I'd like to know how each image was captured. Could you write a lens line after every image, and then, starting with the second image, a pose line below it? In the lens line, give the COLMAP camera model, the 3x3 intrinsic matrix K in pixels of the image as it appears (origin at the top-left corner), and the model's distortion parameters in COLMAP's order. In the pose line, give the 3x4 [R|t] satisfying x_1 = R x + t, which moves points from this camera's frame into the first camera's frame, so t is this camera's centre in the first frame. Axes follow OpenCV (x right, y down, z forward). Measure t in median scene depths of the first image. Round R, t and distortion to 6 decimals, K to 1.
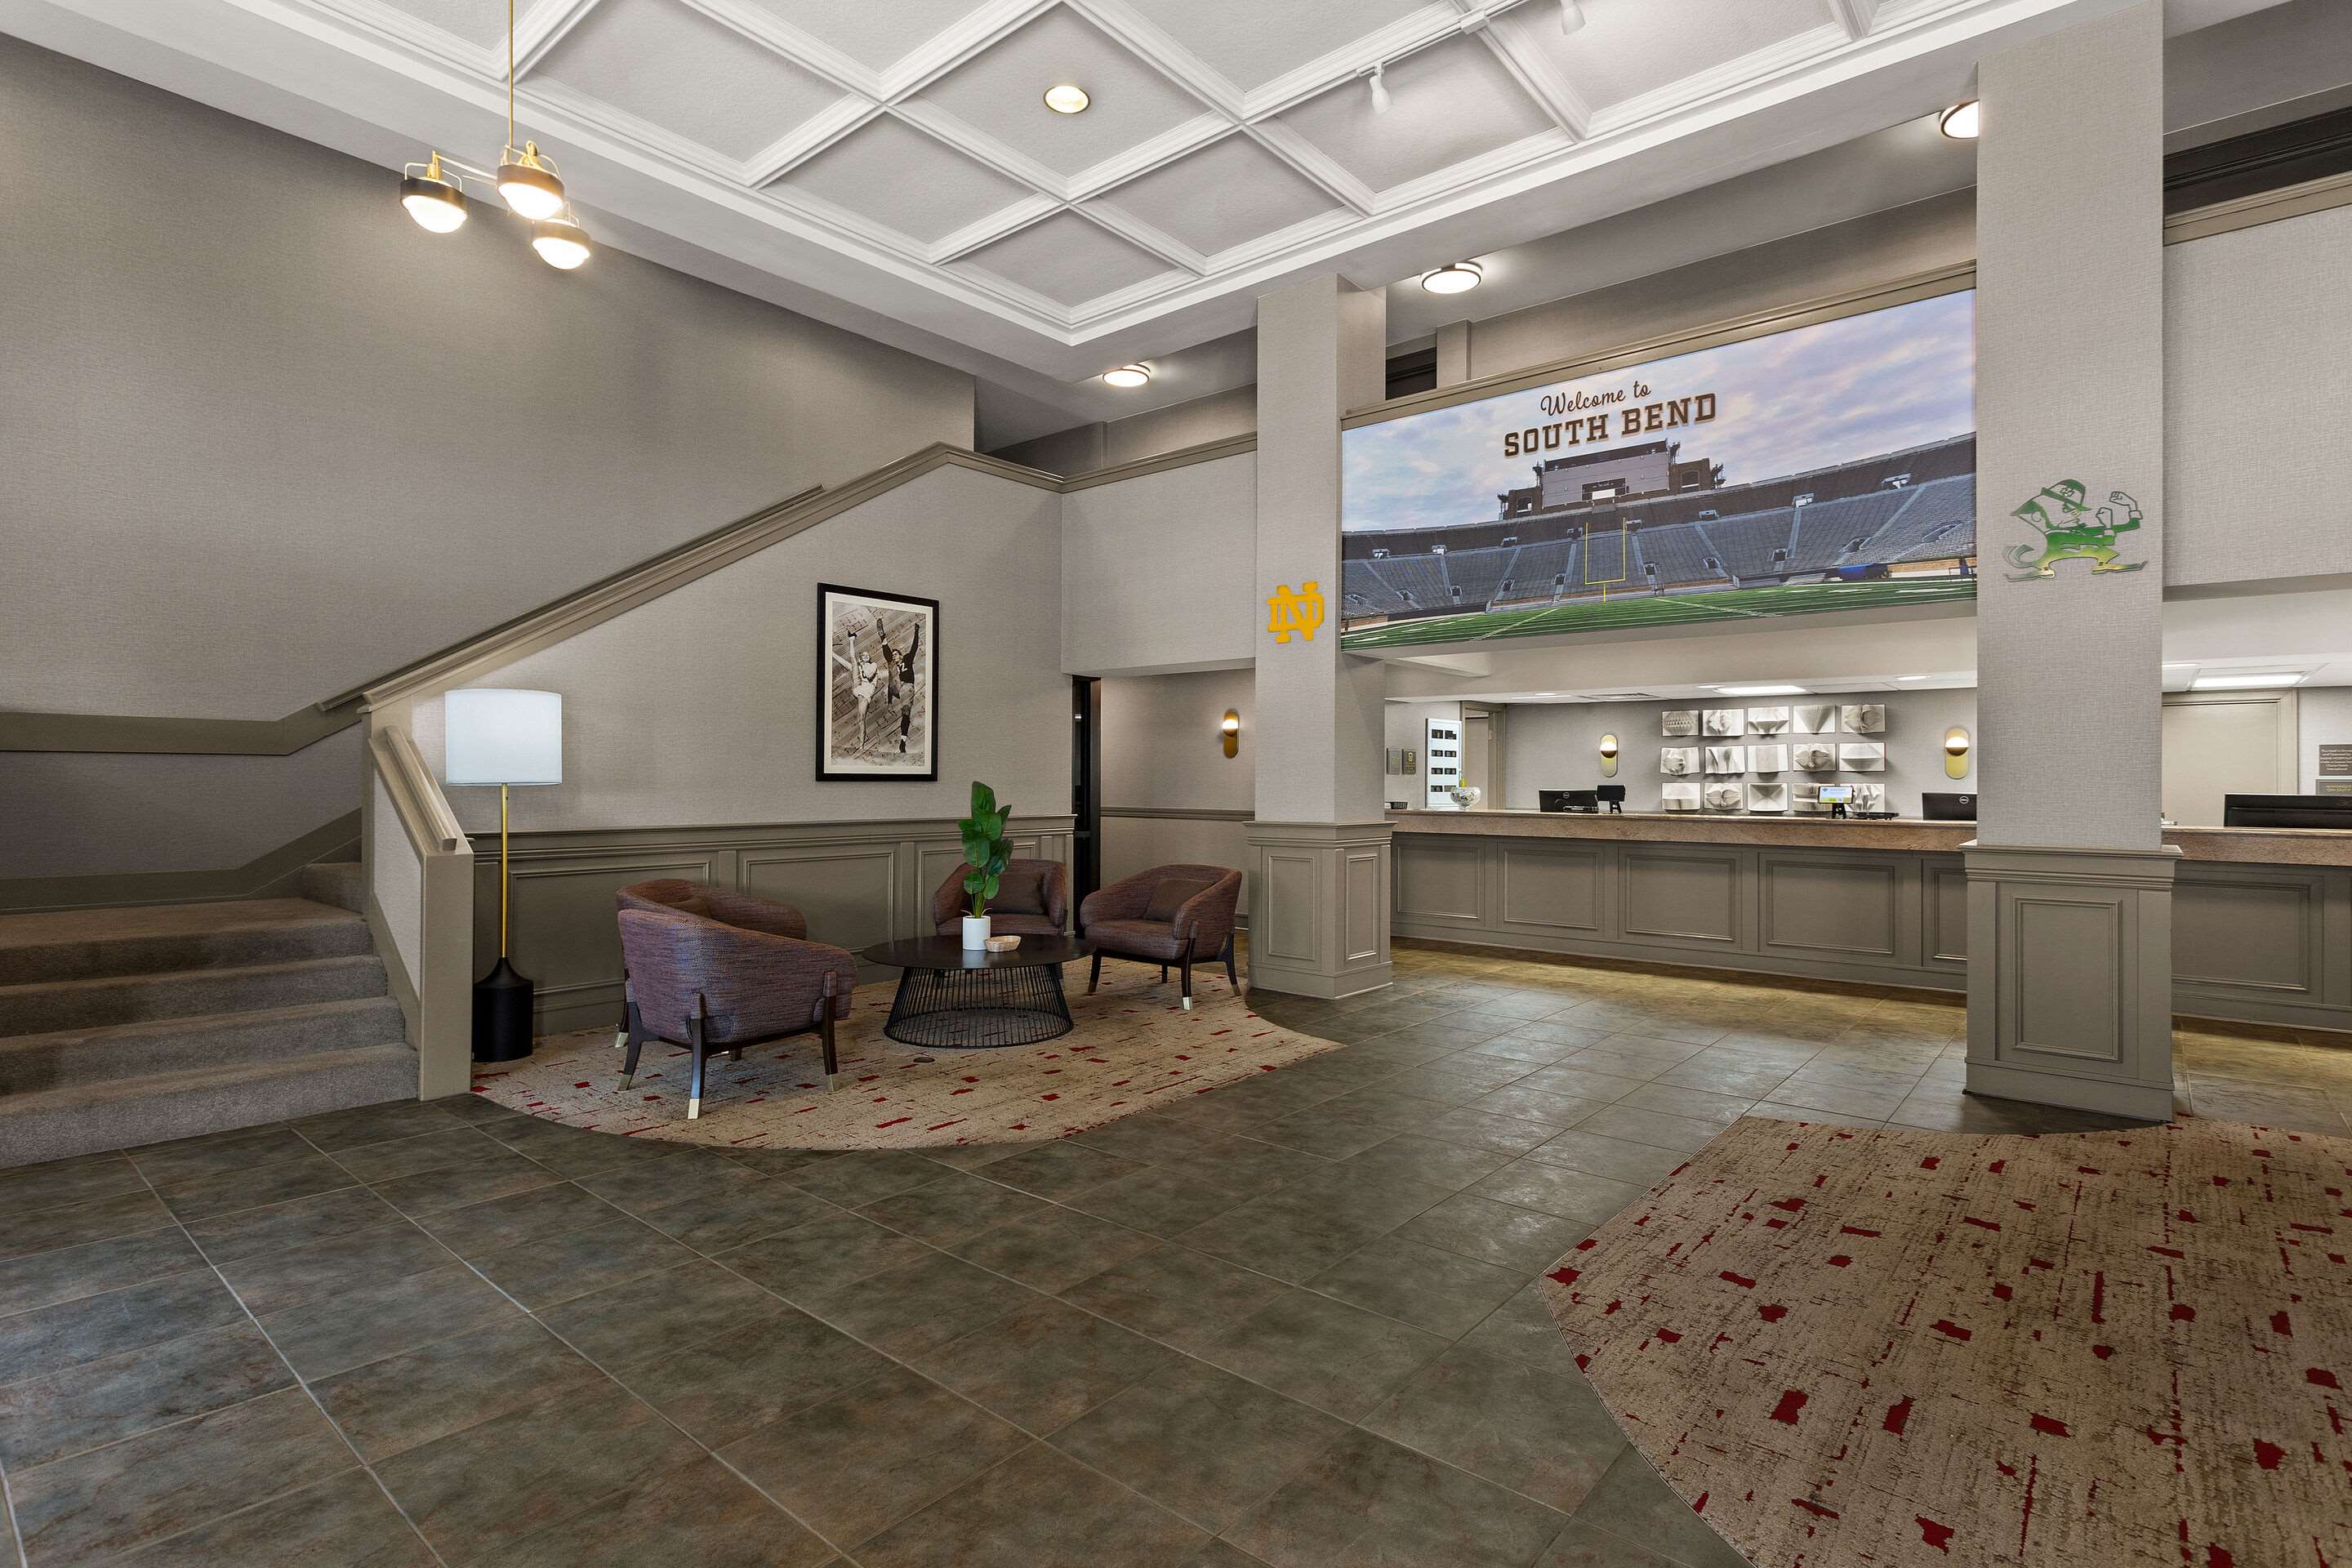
lens RADIAL K [[1111.9, 0, 1176.0], [0, 1111.9, 784.0], [0, 0, 1]] dist [0.000655, 0.000433]
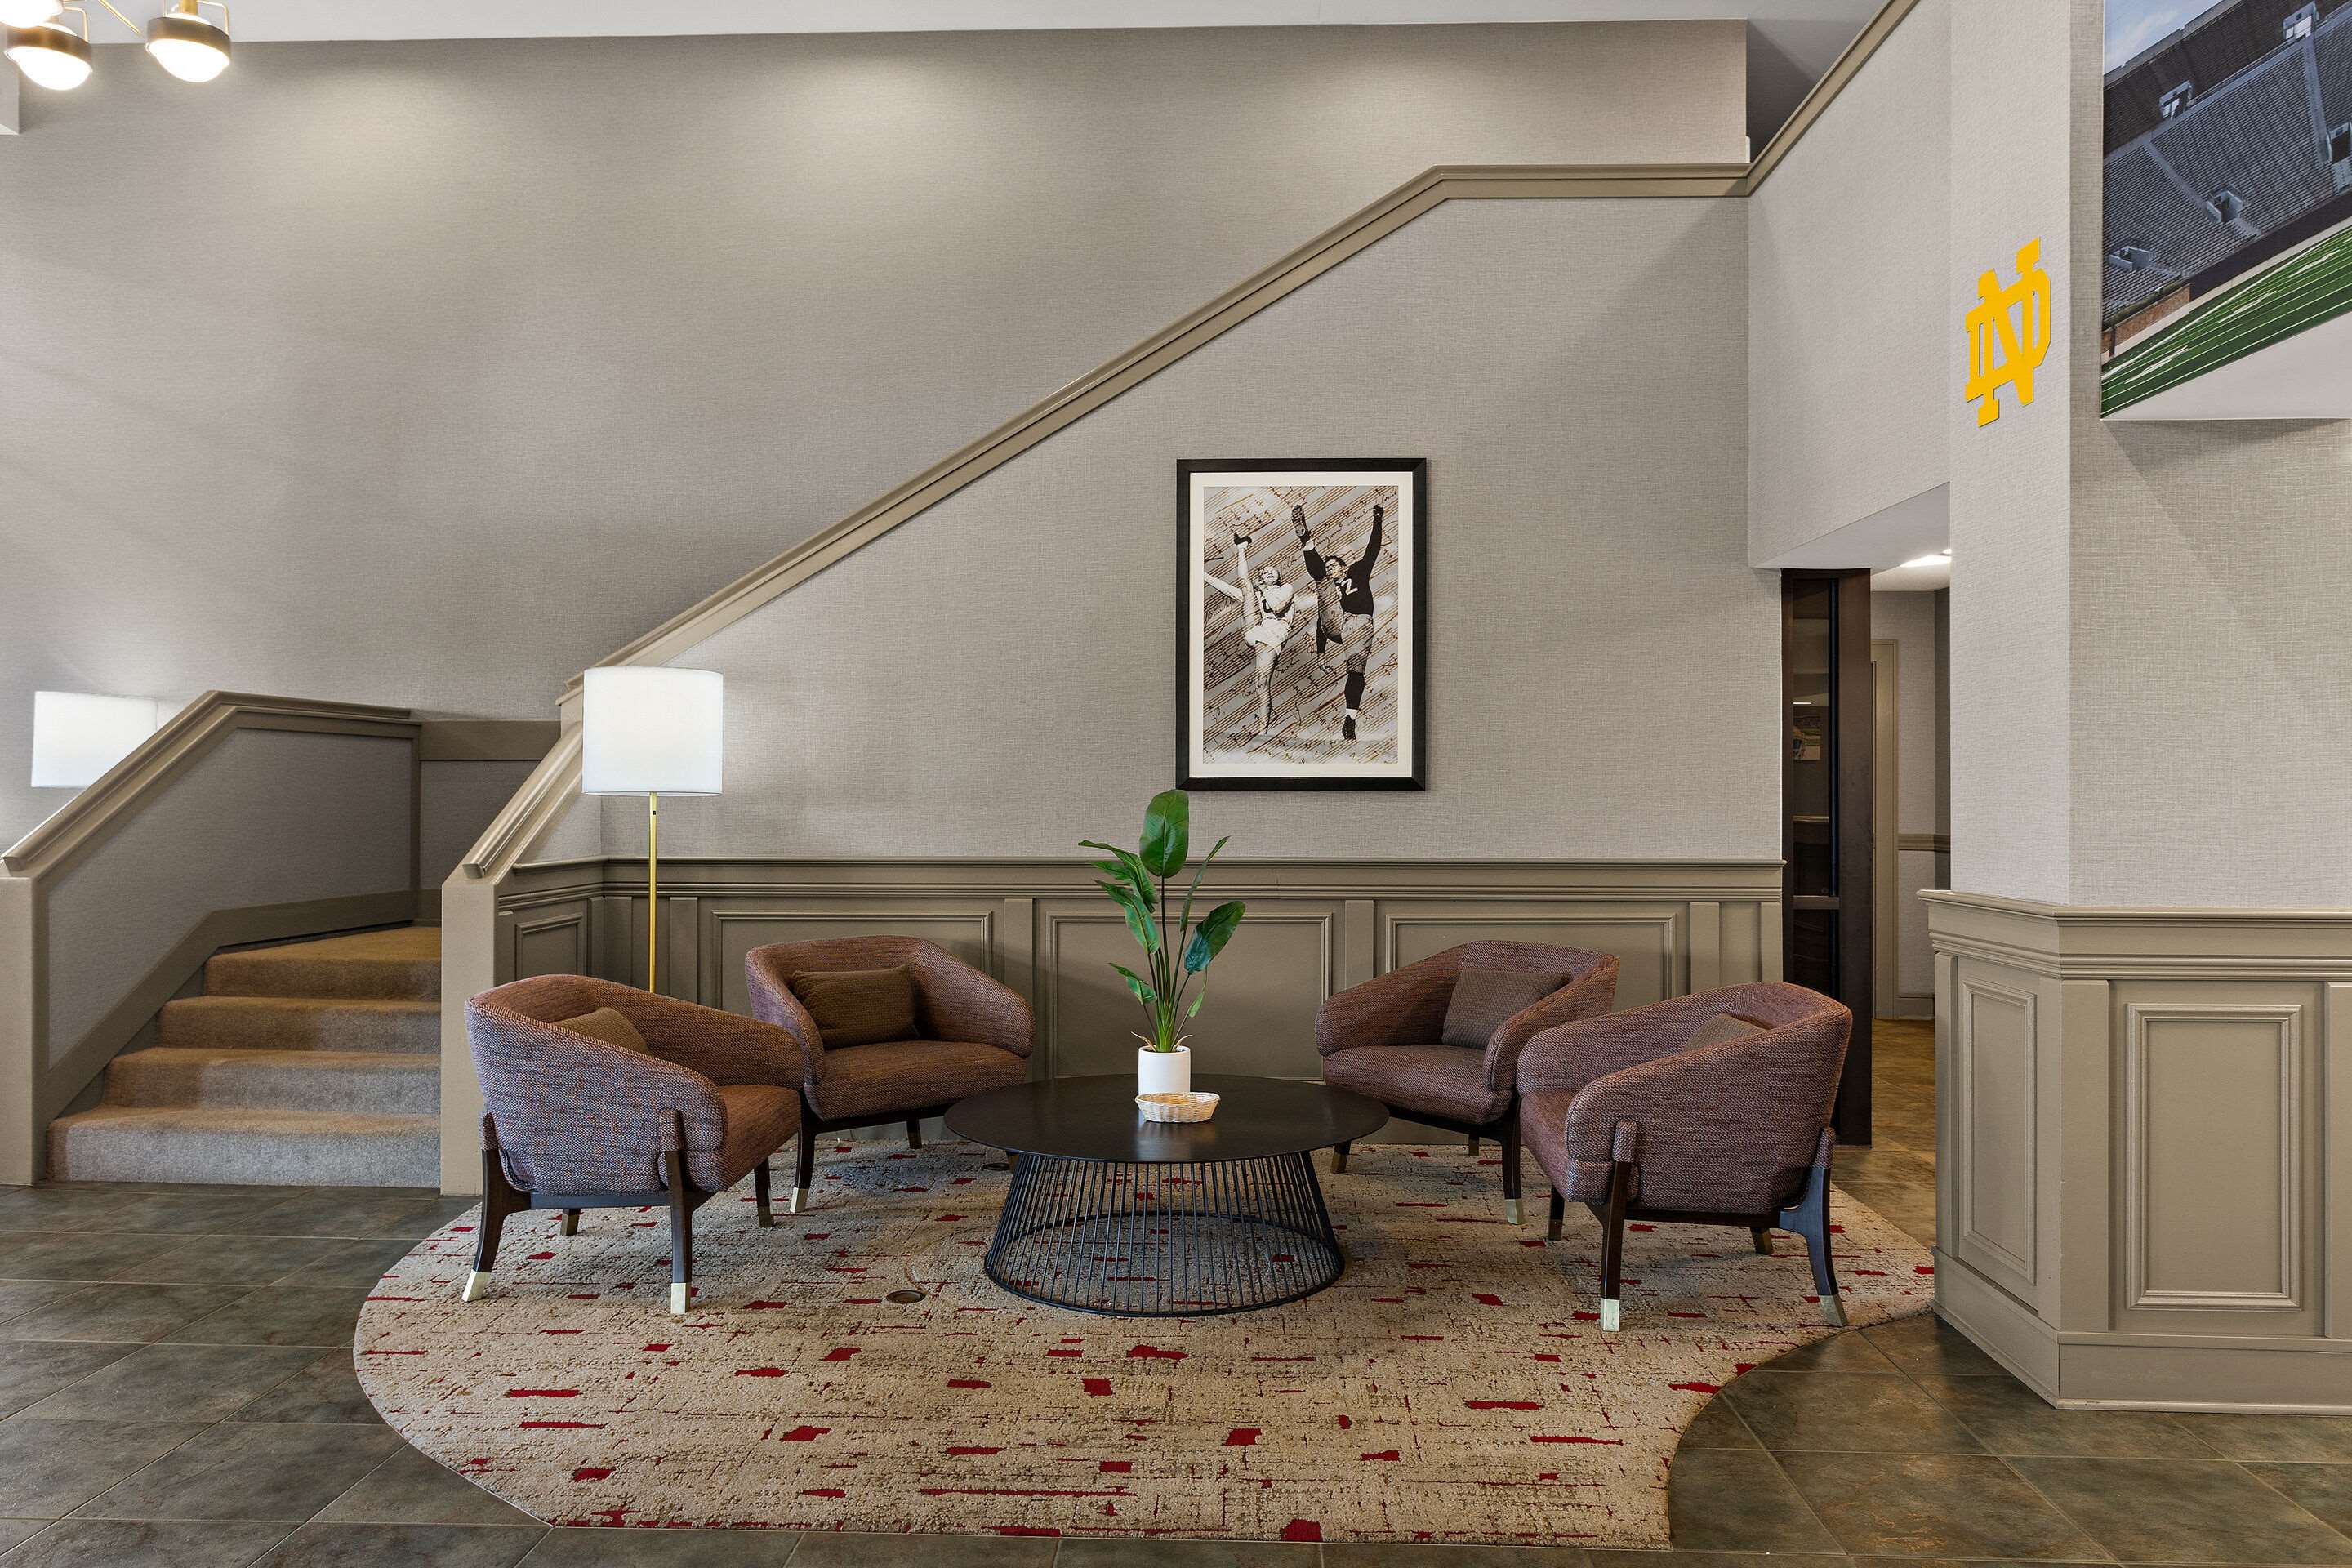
lens RADIAL K [[1634.8, 0, 1176.0], [0, 1634.8, 784.0], [0, 0, 1]] dist [-0.000396, 0.001923]
pose [[0.627553, -0.004847, -0.778559, 0.394891], [-0.003206, 0.999956, -0.008809, 0.001885], [0.778567, 0.008024, 0.627510, 0.485915]]
